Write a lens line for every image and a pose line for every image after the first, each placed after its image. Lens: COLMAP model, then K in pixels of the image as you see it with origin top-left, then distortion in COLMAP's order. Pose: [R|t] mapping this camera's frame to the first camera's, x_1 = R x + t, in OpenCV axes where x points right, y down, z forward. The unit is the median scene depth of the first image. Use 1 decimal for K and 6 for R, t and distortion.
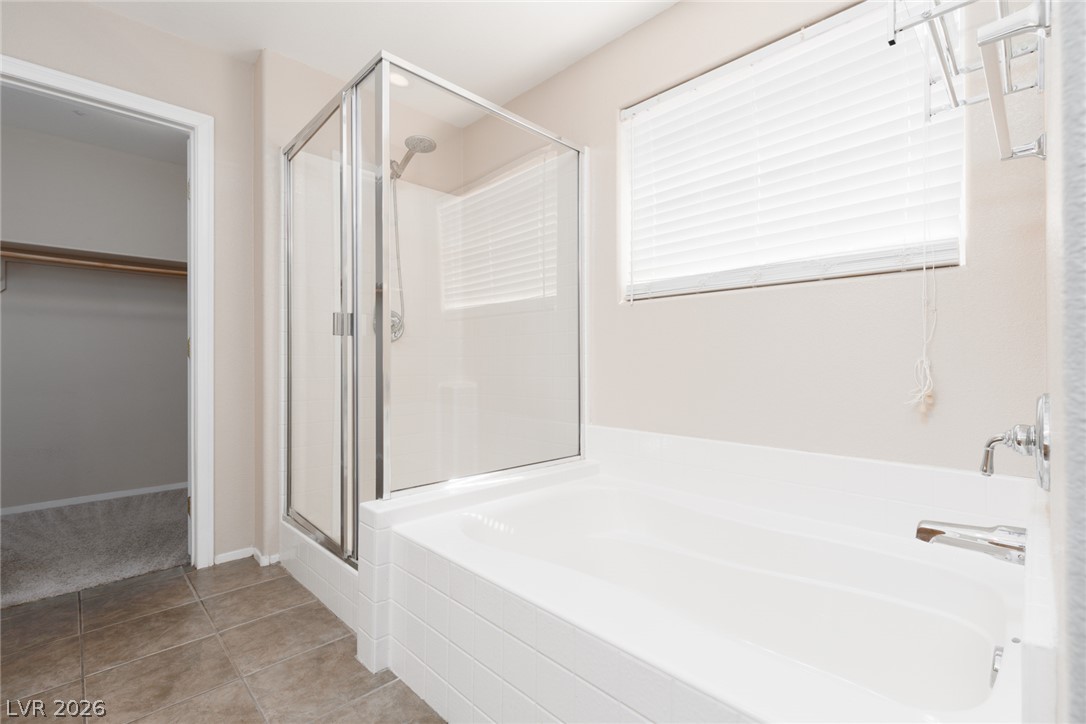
lens RADIAL K [[485.1, 0, 547.2], [0, 485.1, 360.3], [0, 0, 1]] dist [0.005720, -0.000631]
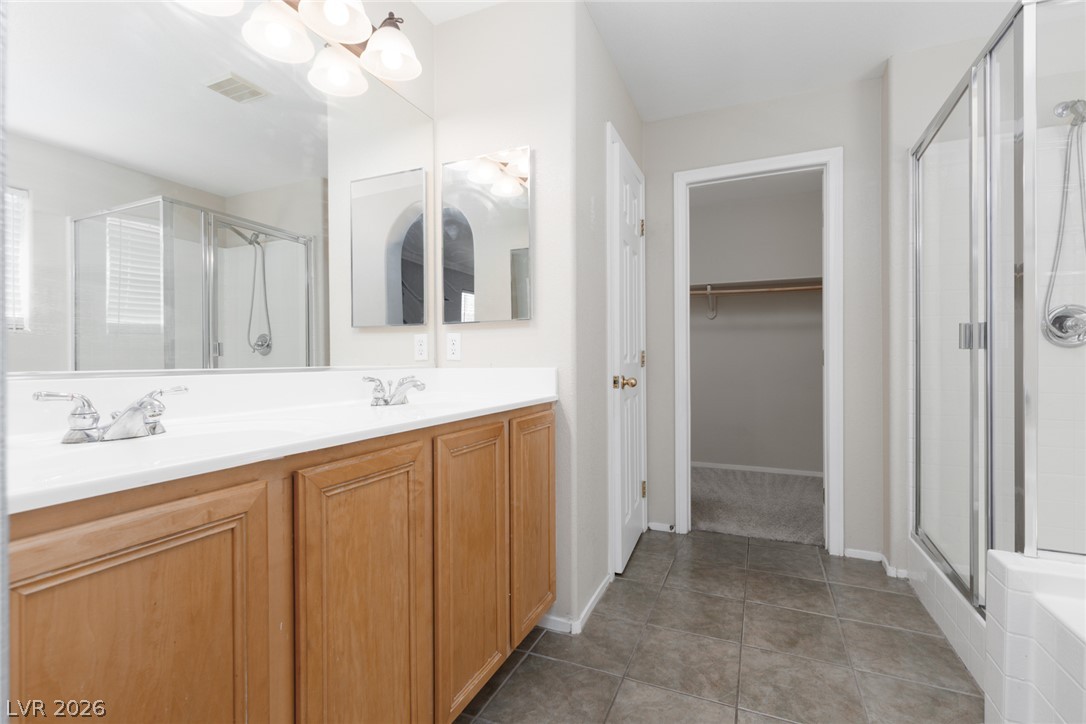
lens RADIAL K [[485.1, 0, 547.2], [0, 485.1, 360.3], [0, 0, 1]] dist [0.005720, -0.000631]
pose [[0.371140, 0.005826, -0.928559, 0.093573], [0.005086, 0.999953, 0.008307, -0.037352], [0.928563, -0.007806, 0.371093, -0.024414]]
